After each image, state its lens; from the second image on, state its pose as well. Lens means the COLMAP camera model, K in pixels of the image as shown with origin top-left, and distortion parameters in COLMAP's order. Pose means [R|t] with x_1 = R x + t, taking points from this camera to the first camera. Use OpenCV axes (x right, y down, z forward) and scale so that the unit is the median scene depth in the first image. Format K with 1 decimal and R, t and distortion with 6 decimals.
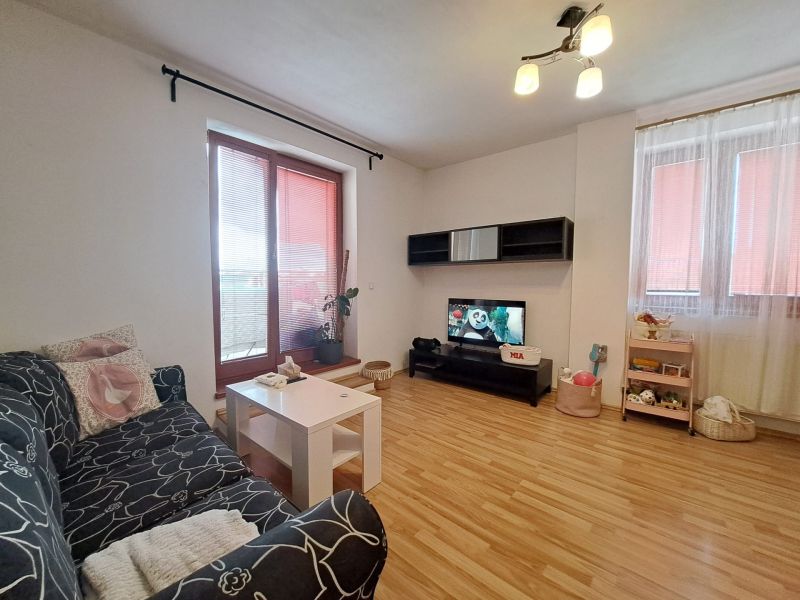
lens RADIAL K [[323.2, 0, 399.7], [0, 323.2, 302.2], [0, 0, 1]] dist [-0.016100, -0.000260]
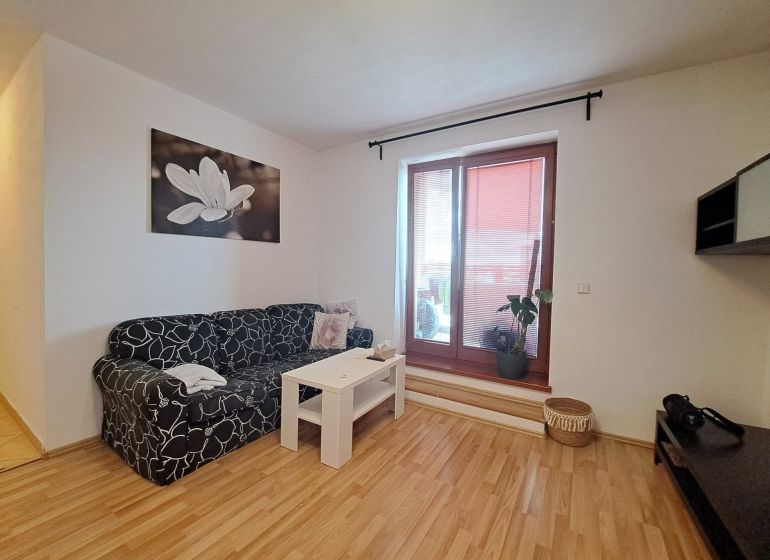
lens RADIAL K [[324.9, 0, 385.5], [0, 324.9, 274.7], [0, 0, 1]] dist [-0.004732, -0.000304]
pose [[0.169310, 0.020458, -0.985351, 0.641673], [-0.084306, 0.996421, 0.006202, -0.060504], [0.981951, 0.082021, 0.170428, 0.590537]]
